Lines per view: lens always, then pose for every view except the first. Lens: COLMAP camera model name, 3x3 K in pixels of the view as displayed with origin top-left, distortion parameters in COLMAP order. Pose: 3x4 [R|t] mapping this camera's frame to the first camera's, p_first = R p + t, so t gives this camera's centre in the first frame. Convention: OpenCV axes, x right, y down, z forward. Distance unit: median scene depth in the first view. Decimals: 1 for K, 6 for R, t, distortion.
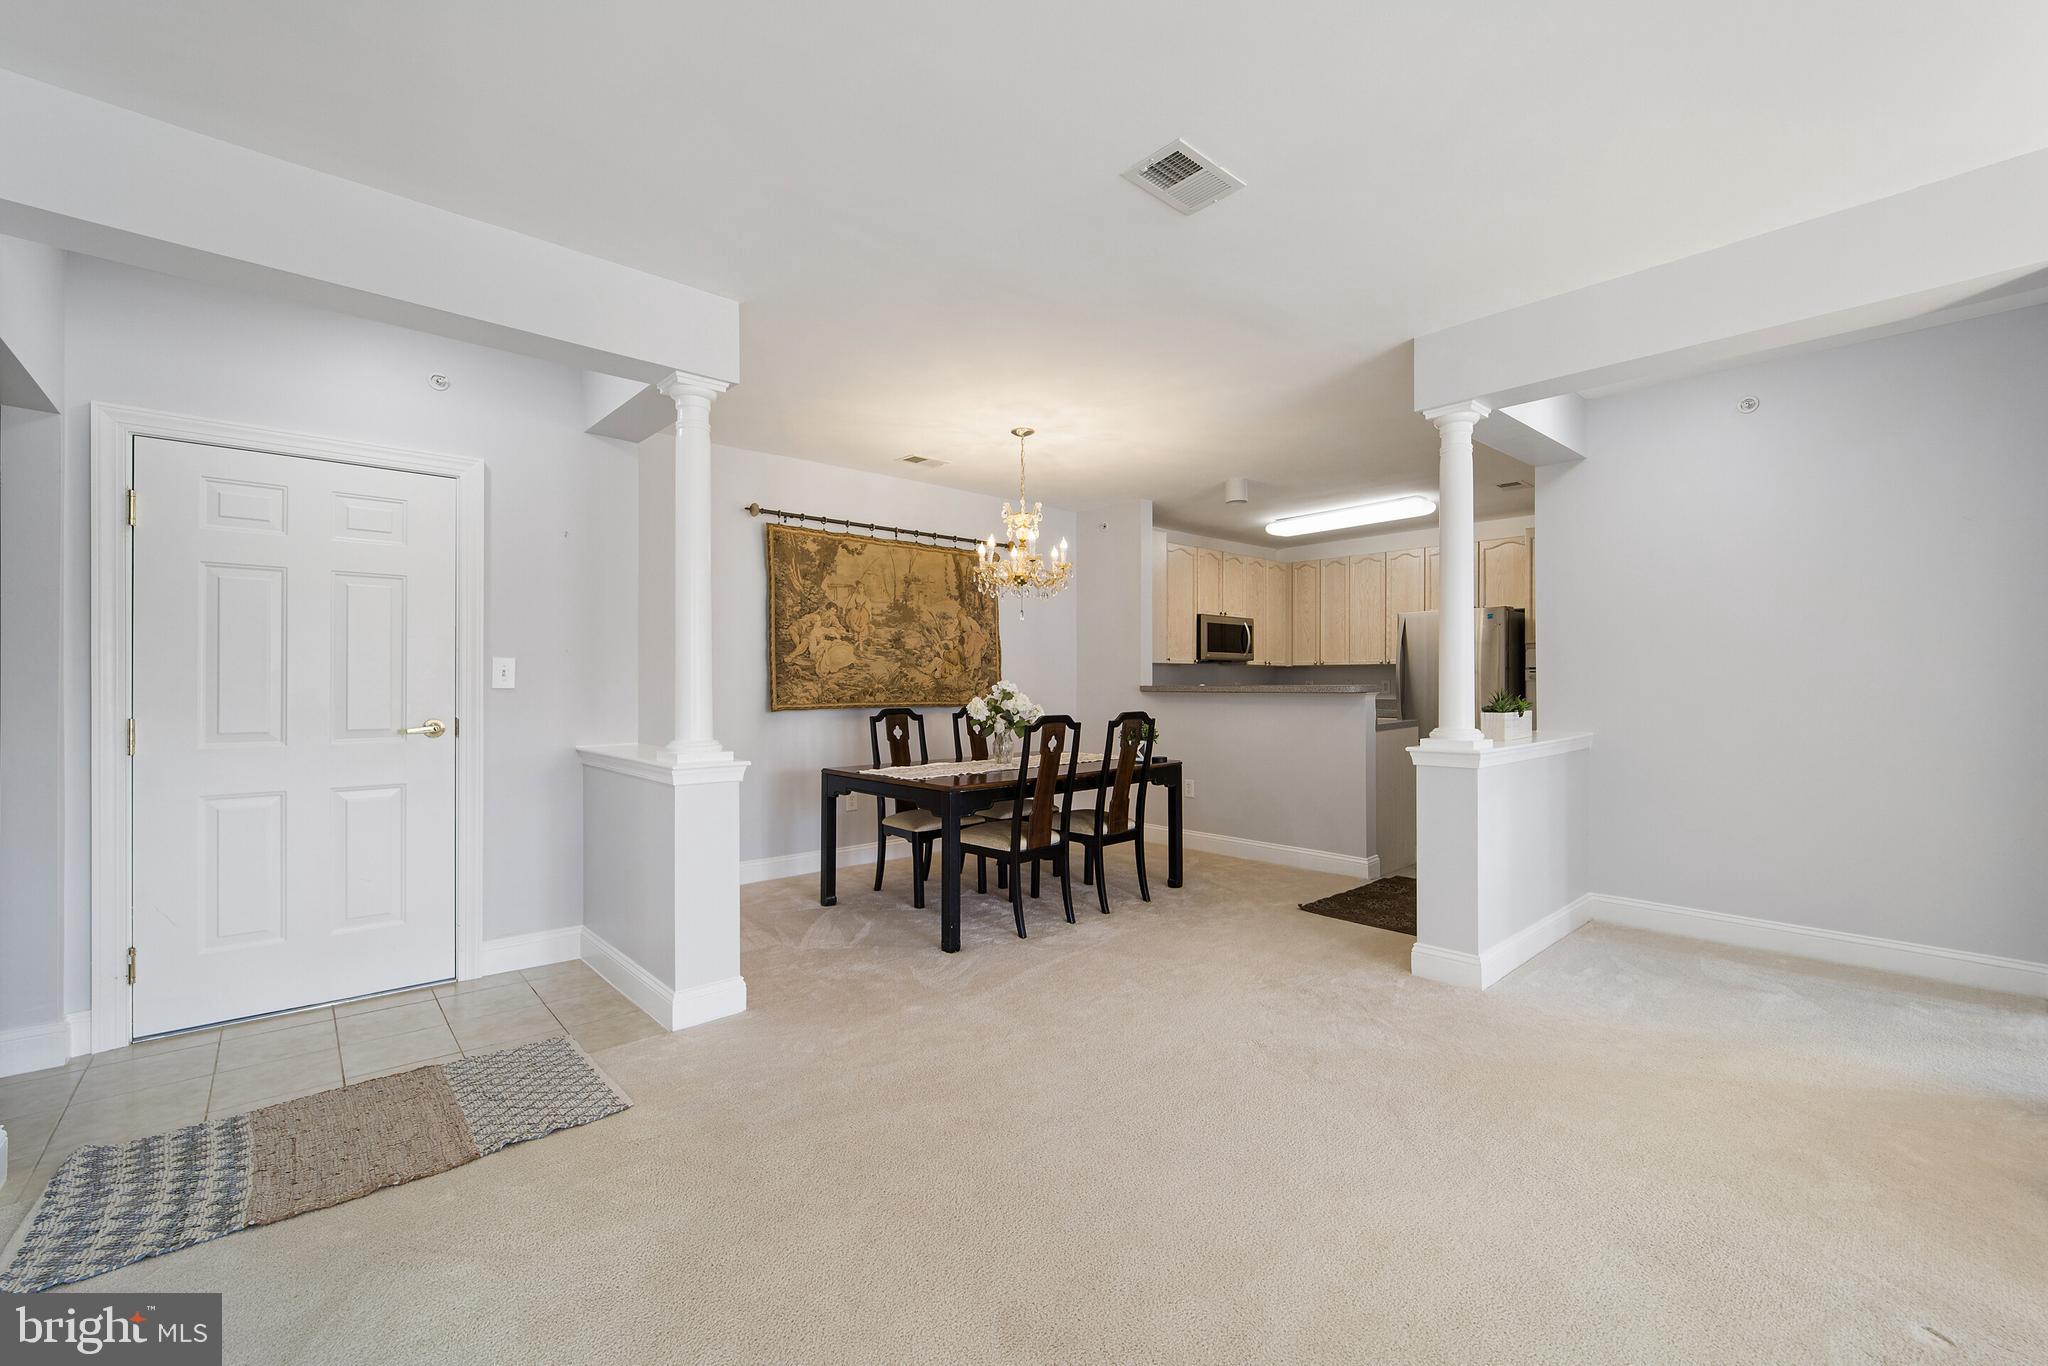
lens RADIAL K [[837.2, 0, 1024.0], [0, 837.2, 683.0], [0, 0, 1]] dist [-0.000632, -0.000123]
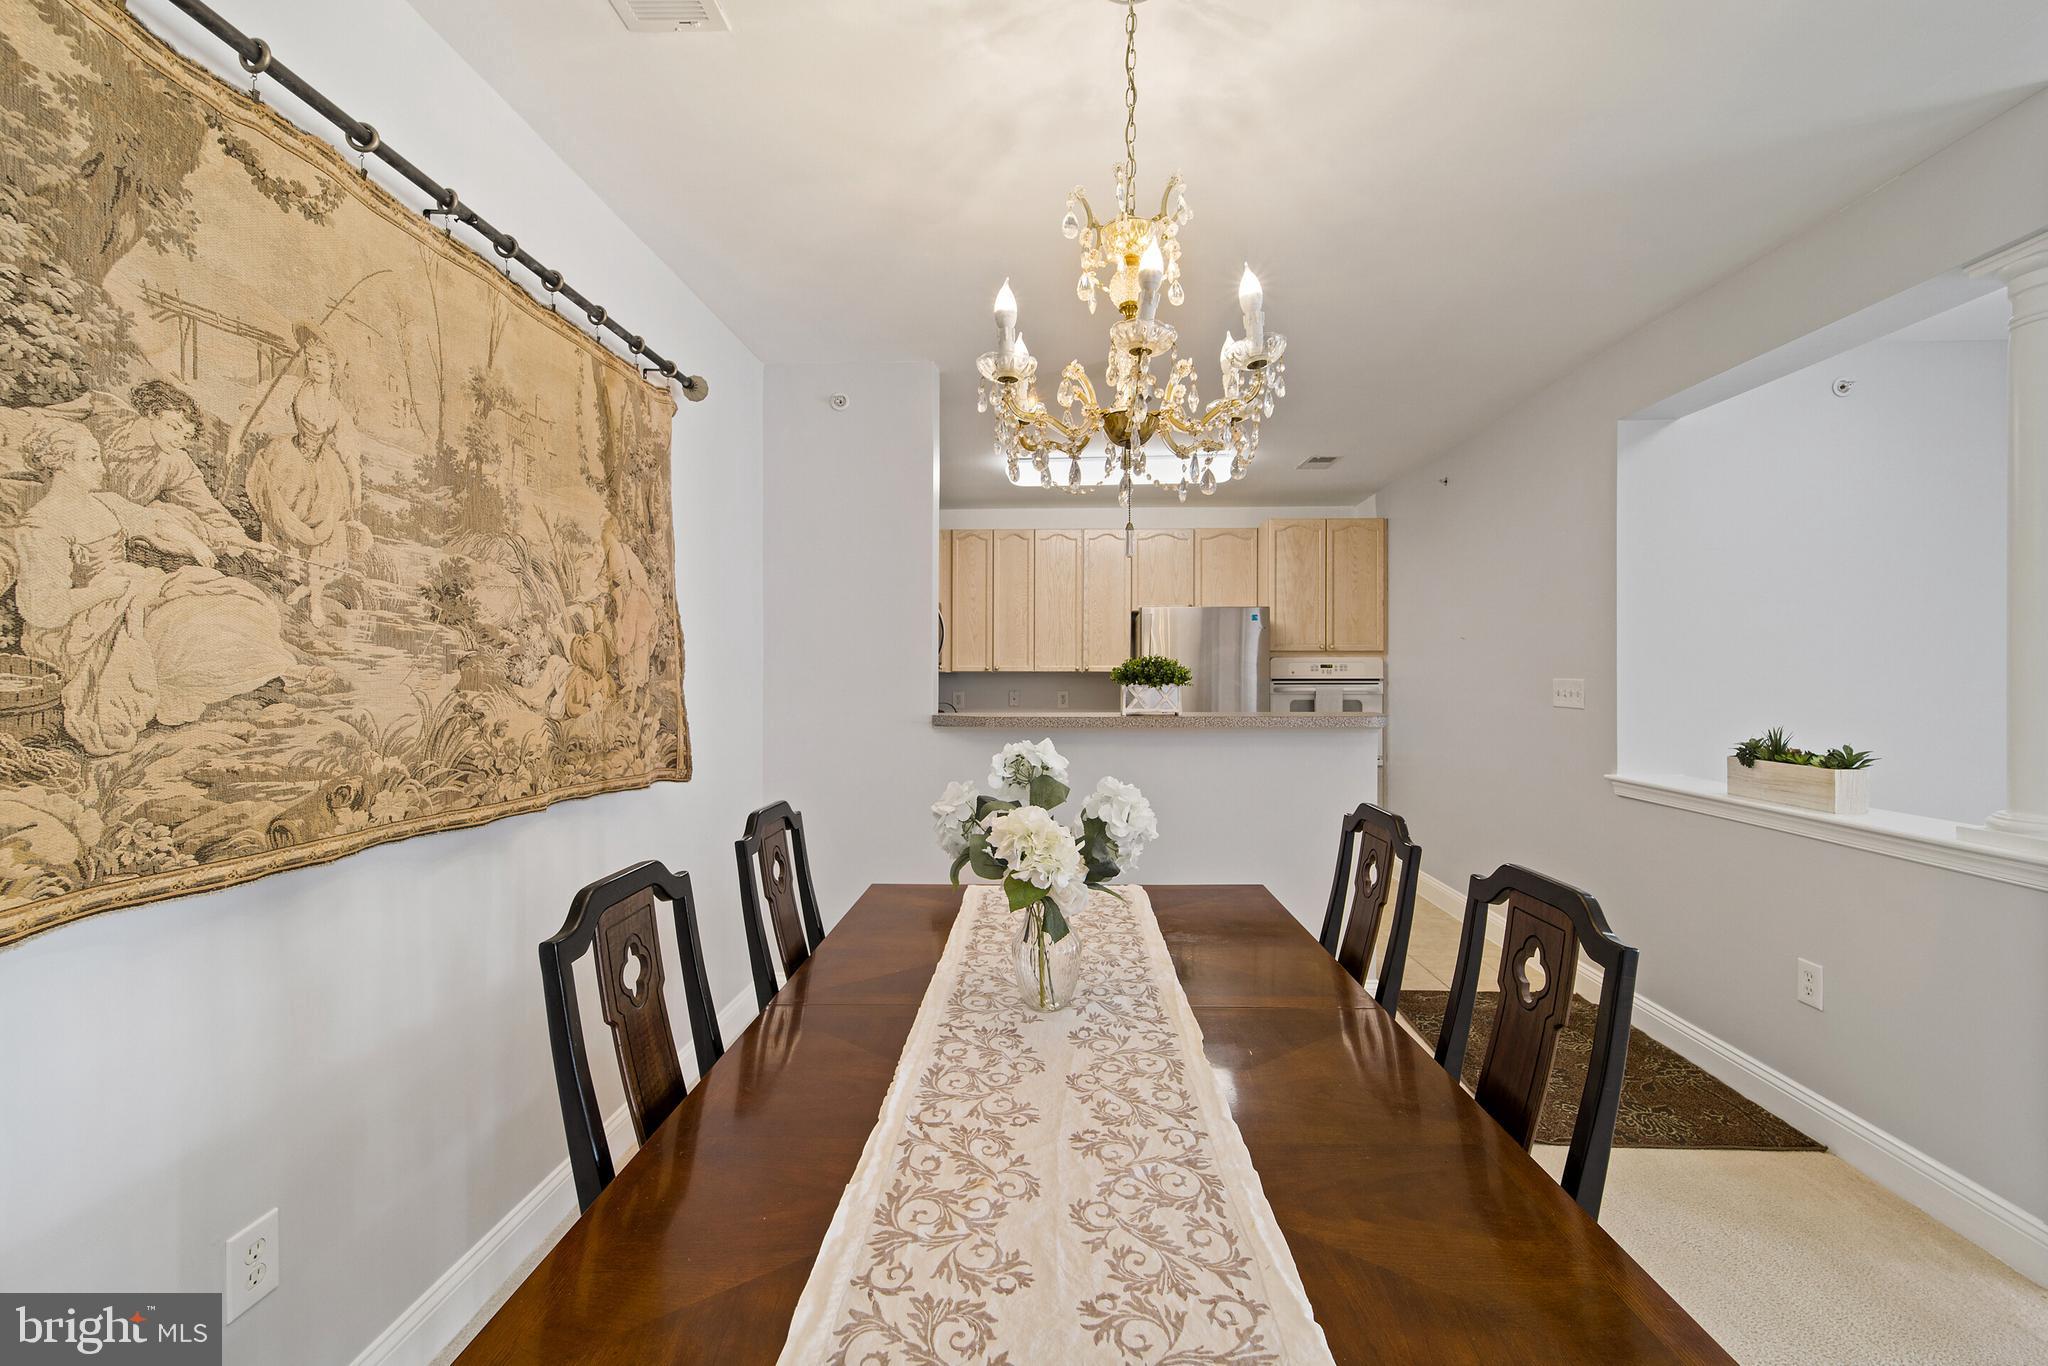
lens RADIAL K [[828.8, 0, 1043.6], [0, 828.8, 679.1], [0, 0, 1]] dist [-0.008322, -0.000068]
pose [[0.695293, 0.000581, 0.718726, -0.212725], [-0.002091, 0.999997, 0.001214, -0.023168], [-0.718724, -0.002347, 0.695292, 0.667677]]
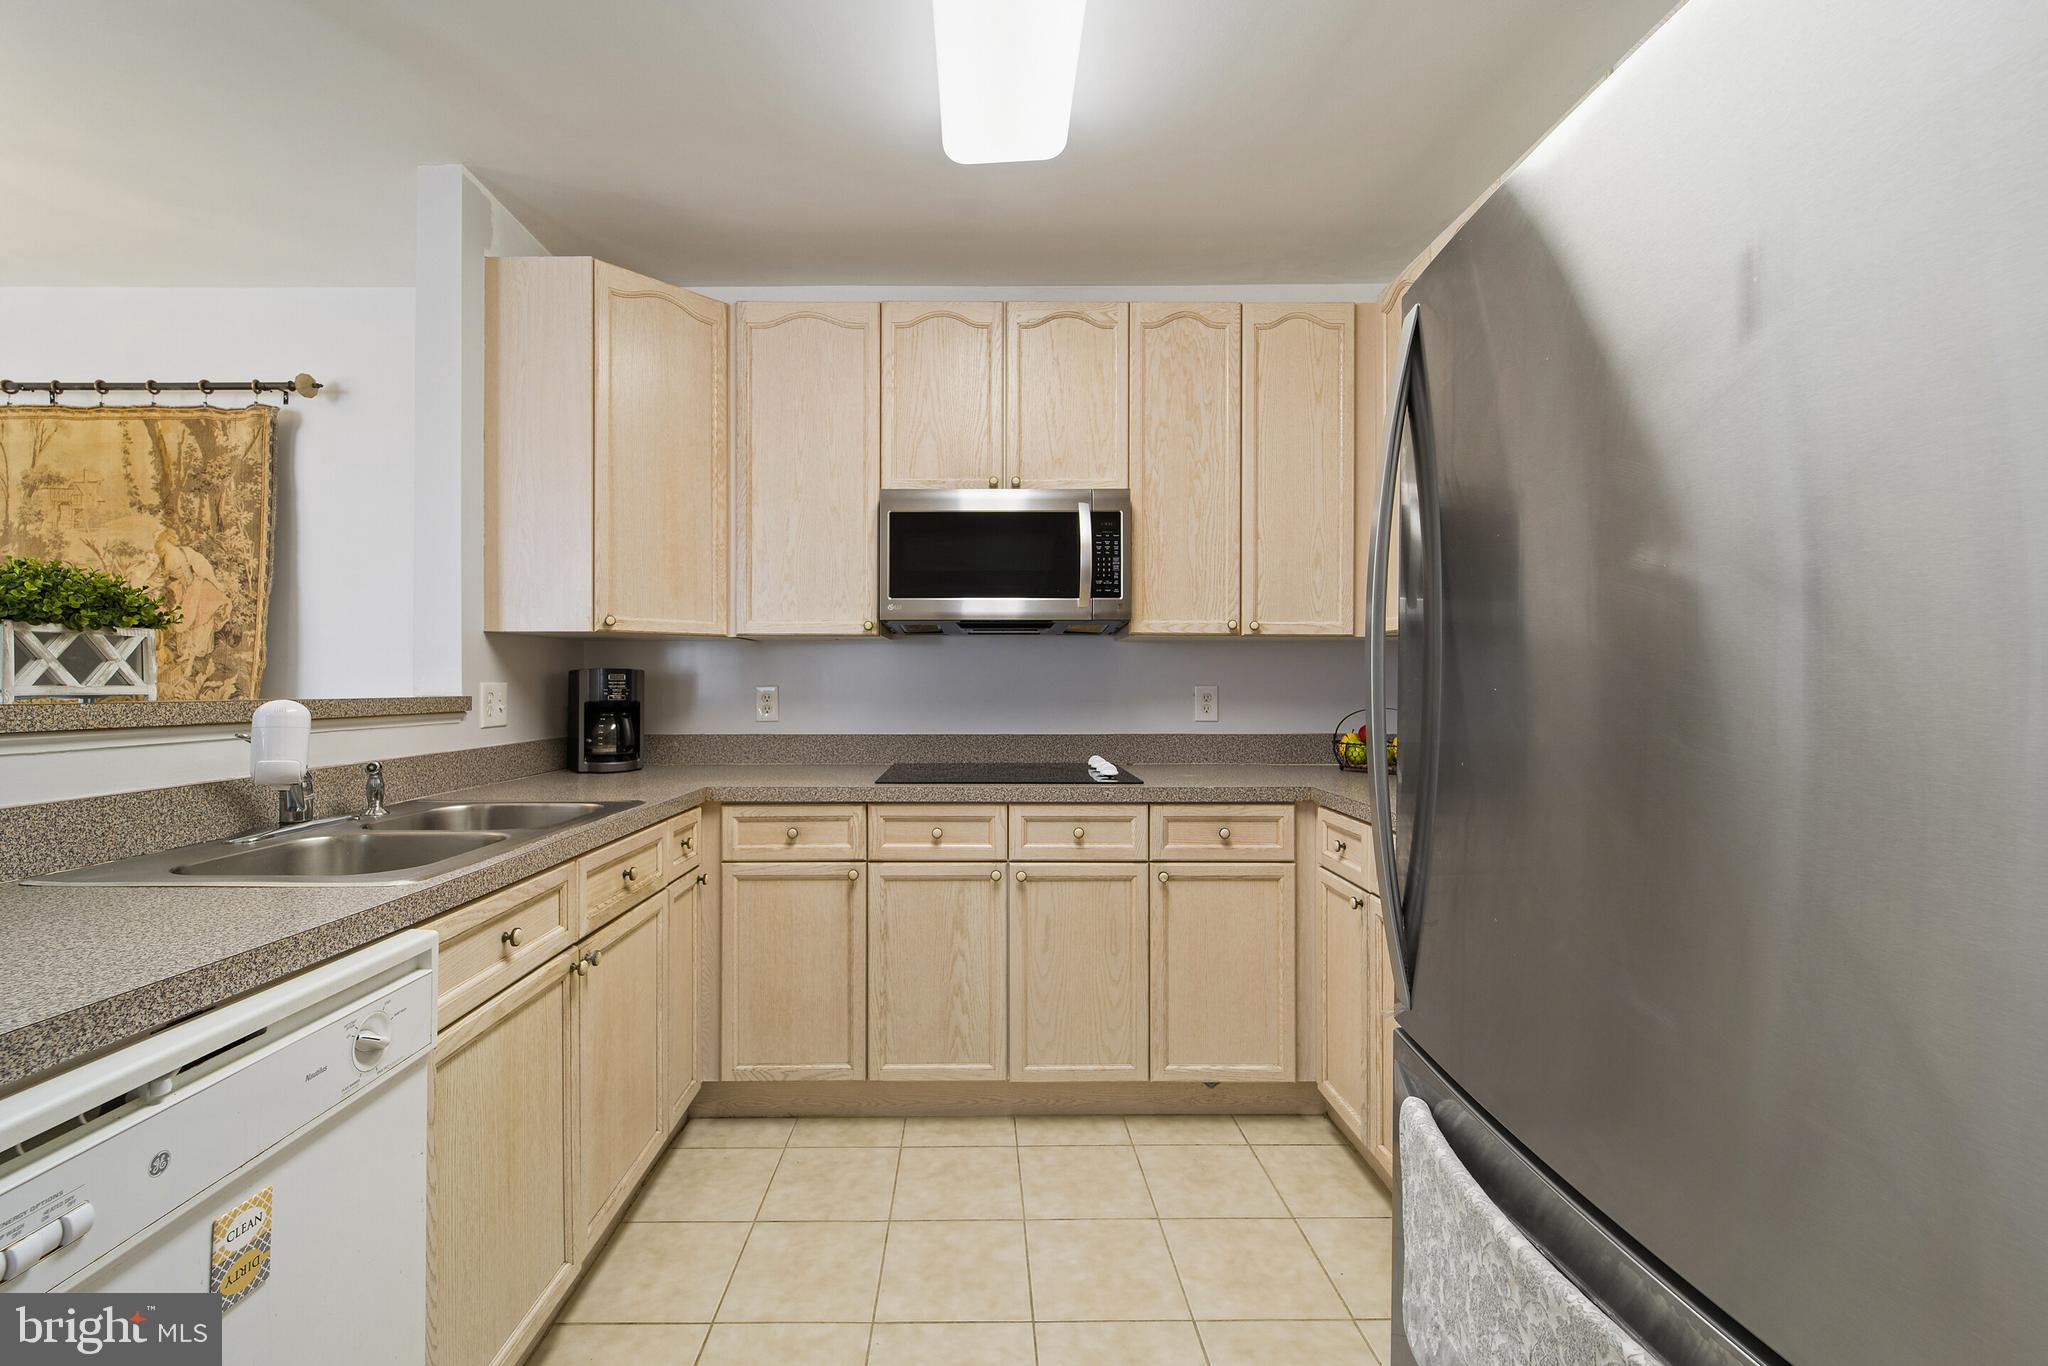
lens RADIAL K [[836.6, 0, 977.0], [0, 836.6, 682.0], [0, 0, 1]] dist [-0.002967, -0.000394]
pose [[0.745251, 0.001577, -0.666783, 0.625560], [-0.001564, 0.999999, 0.000616, -0.004283], [0.666783, 0.000584, 0.745252, 1.020014]]
